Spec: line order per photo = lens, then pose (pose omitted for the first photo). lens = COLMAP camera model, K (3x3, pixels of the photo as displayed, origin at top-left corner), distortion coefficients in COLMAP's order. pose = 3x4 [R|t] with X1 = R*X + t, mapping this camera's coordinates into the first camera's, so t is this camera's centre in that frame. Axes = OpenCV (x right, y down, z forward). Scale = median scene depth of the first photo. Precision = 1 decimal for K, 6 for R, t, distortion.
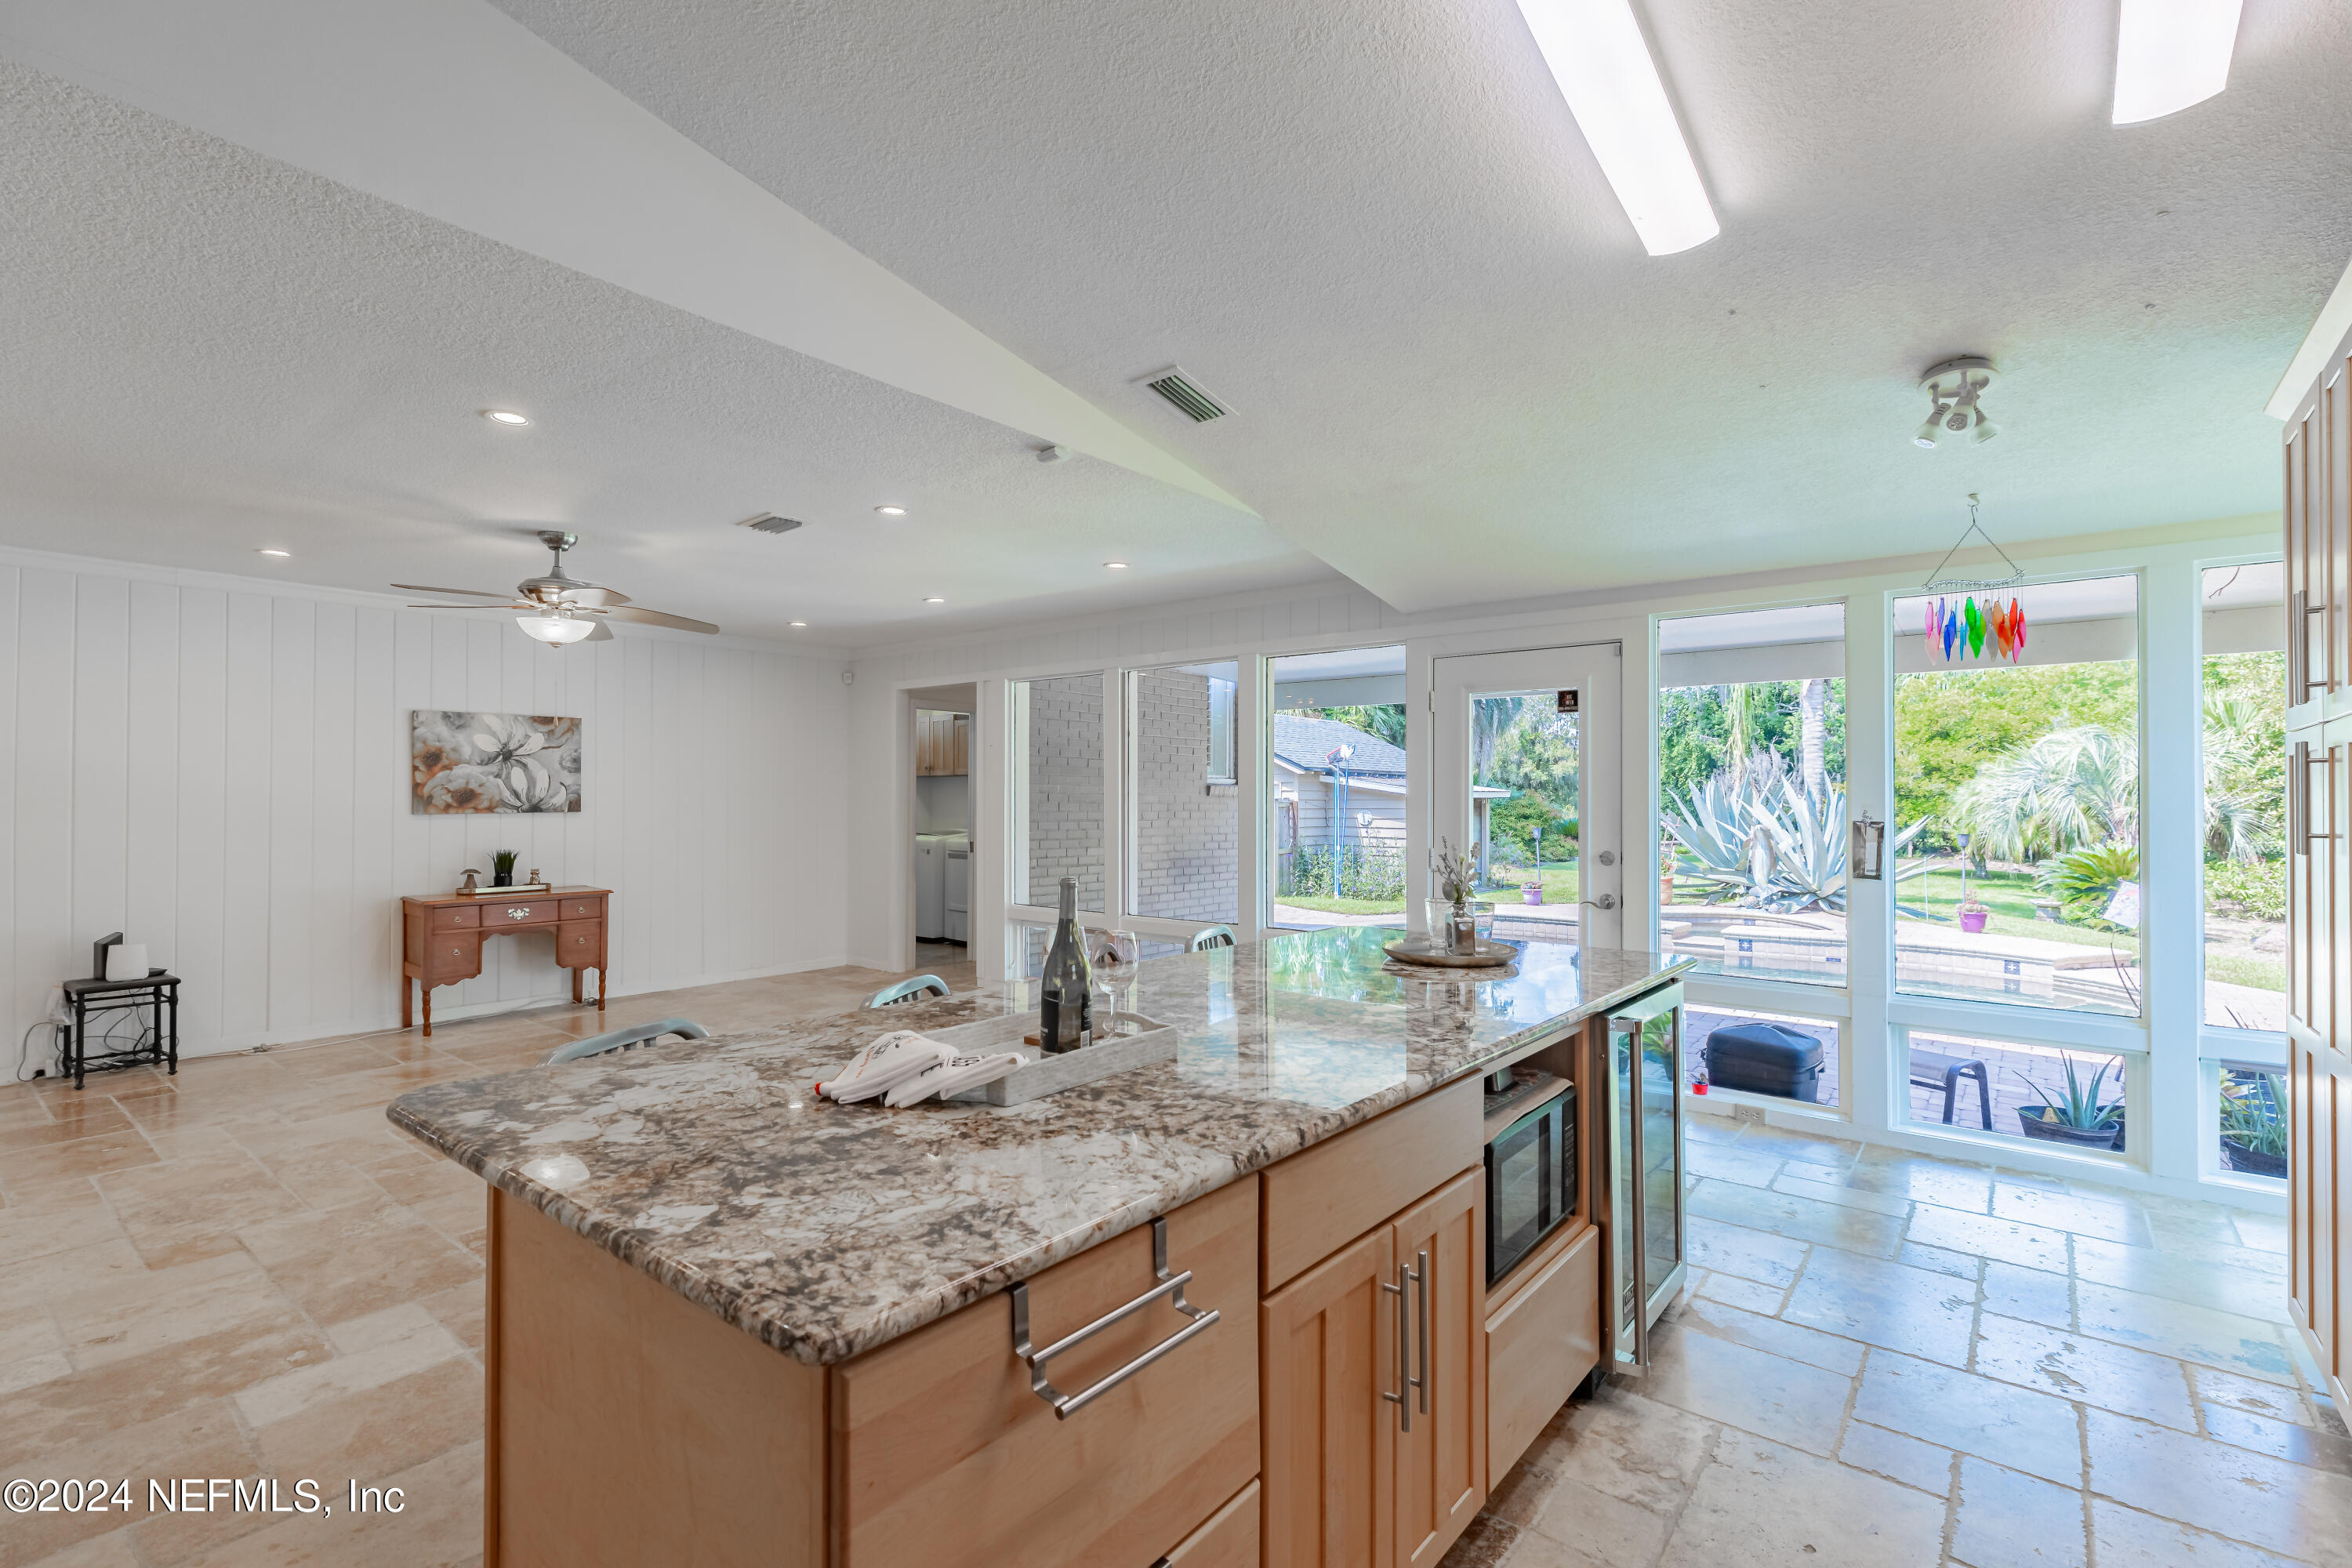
lens RADIAL K [[1065.6, 0, 1160.6], [0, 1065.6, 789.6], [0, 0, 1]] dist [0.002317, 0.000299]
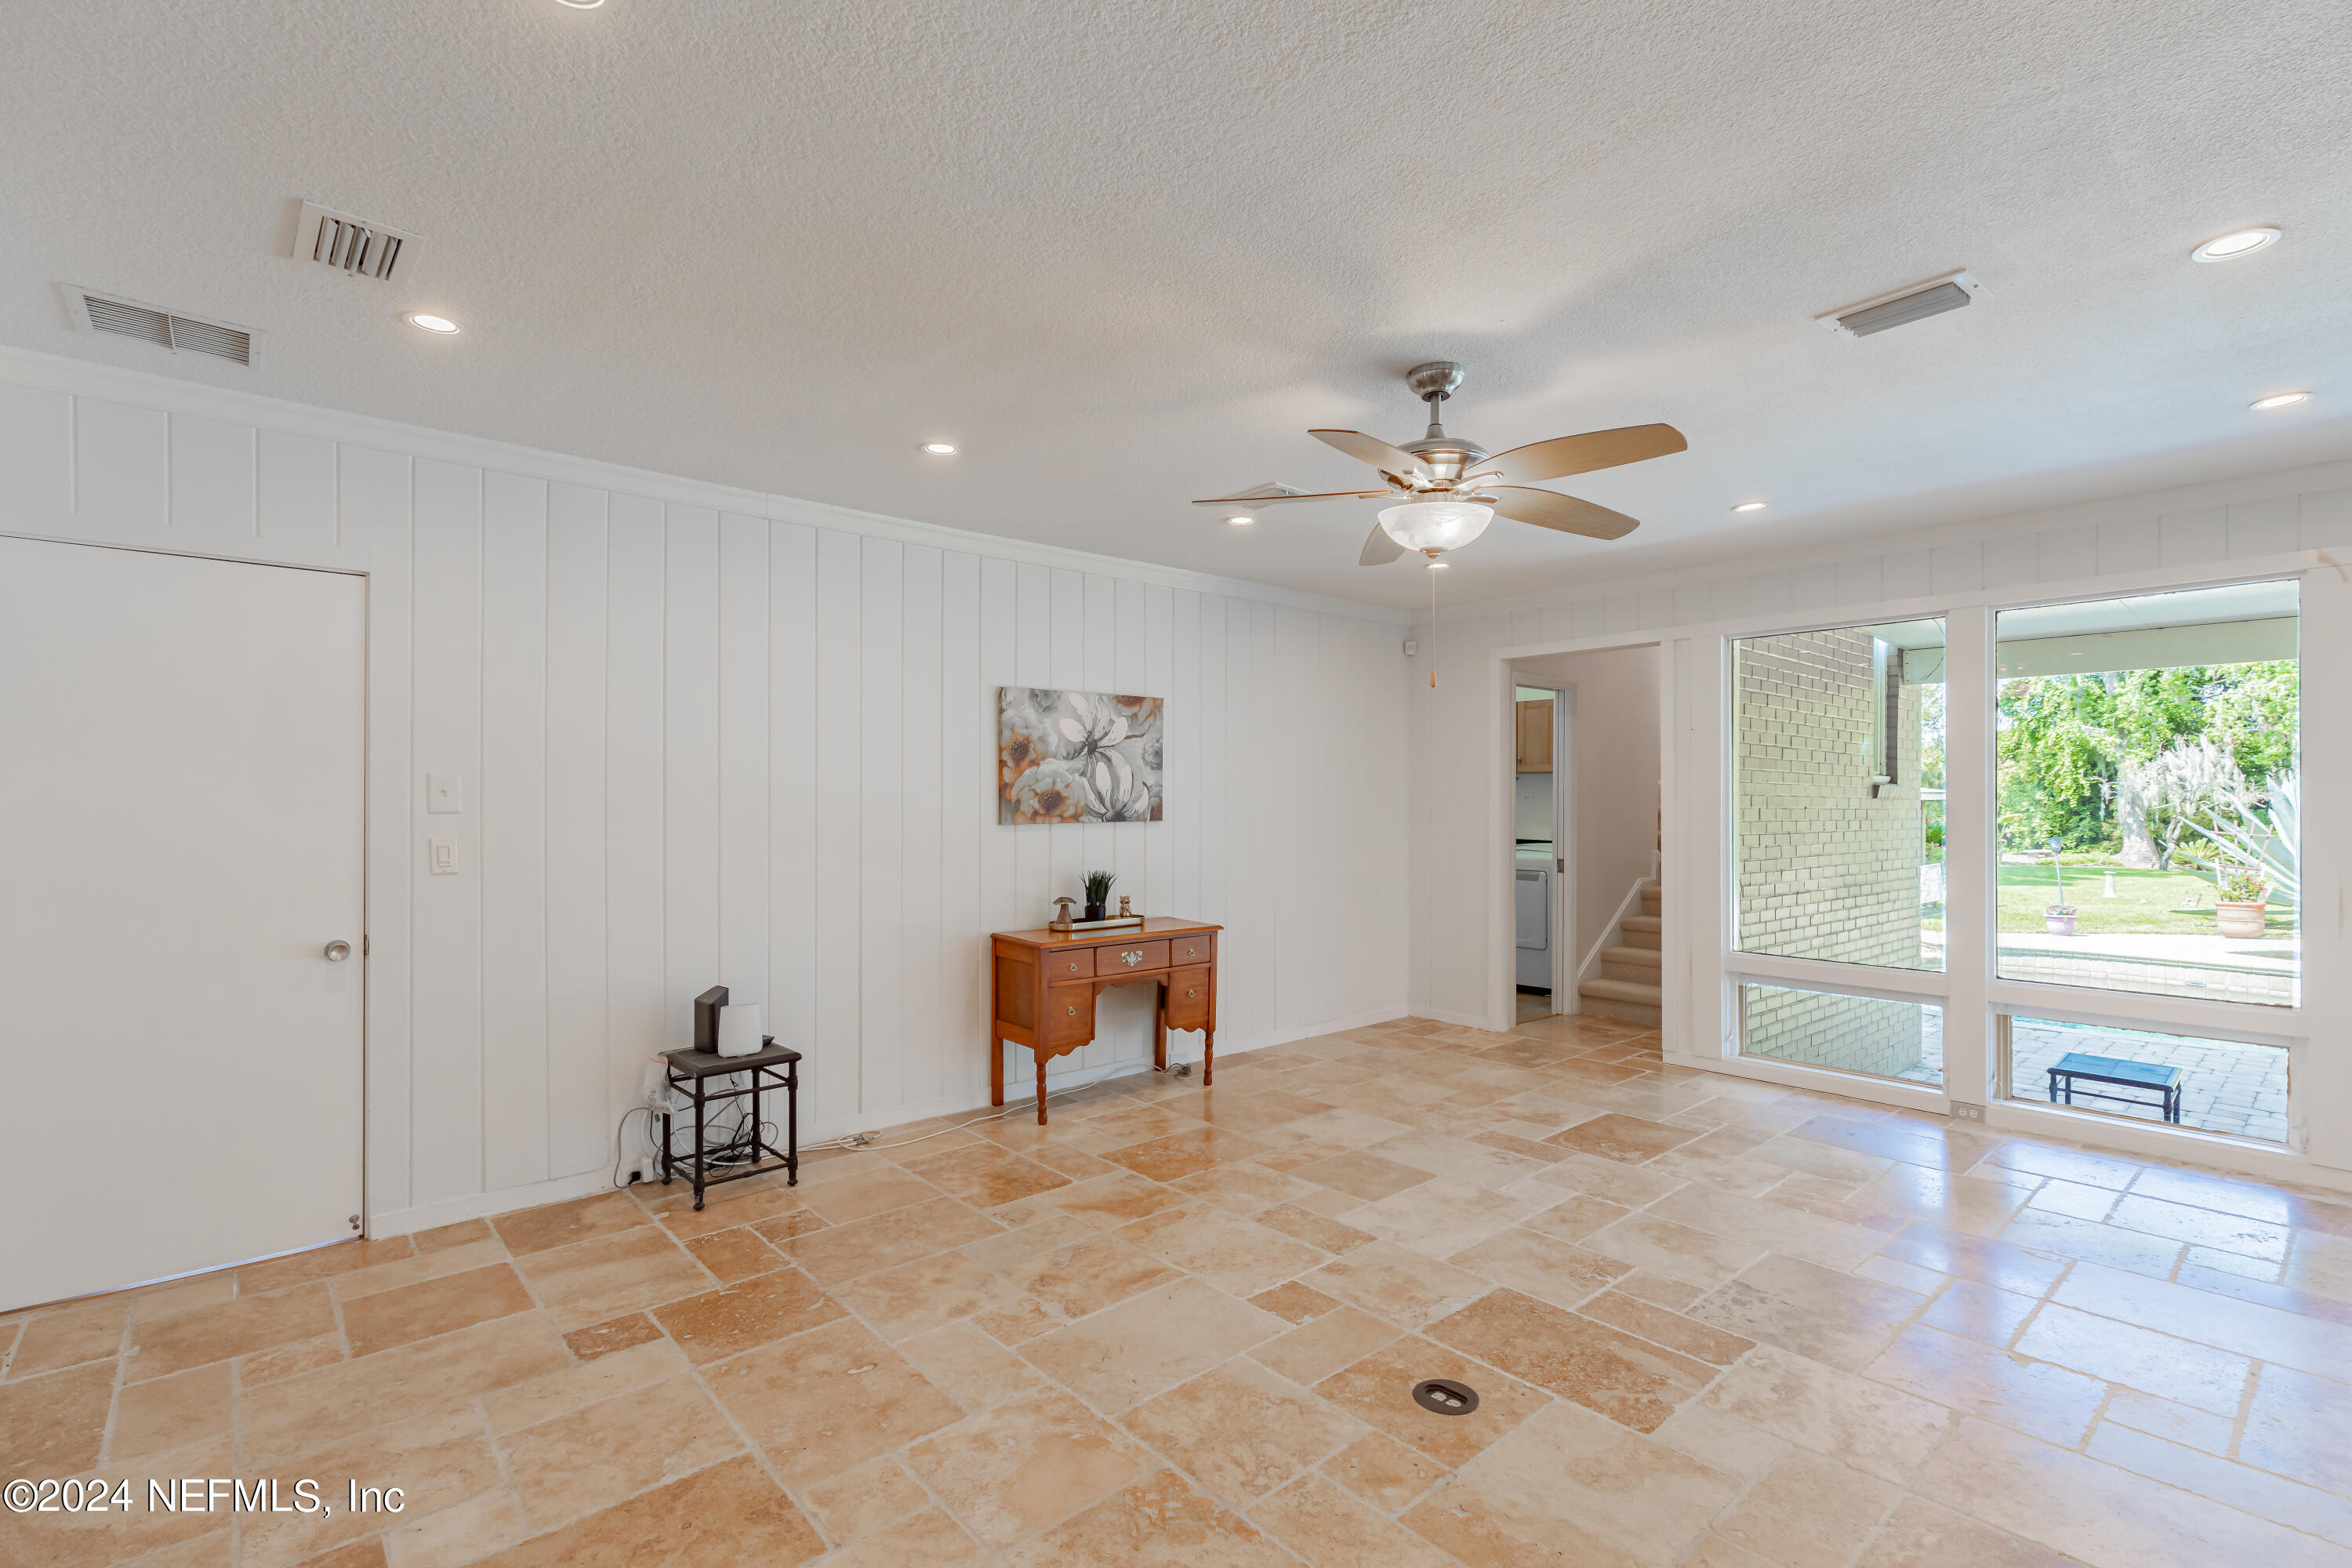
lens RADIAL K [[1075.5, 0, 1180.0], [0, 1075.5, 802.9], [0, 0, 1]] dist [0.000306, 0.000083]
pose [[0.985339, -0.001074, -0.170606, -0.435122], [0.002695, 0.999953, 0.009272, 0.001070], [0.170588, -0.009596, 0.985296, 0.263686]]
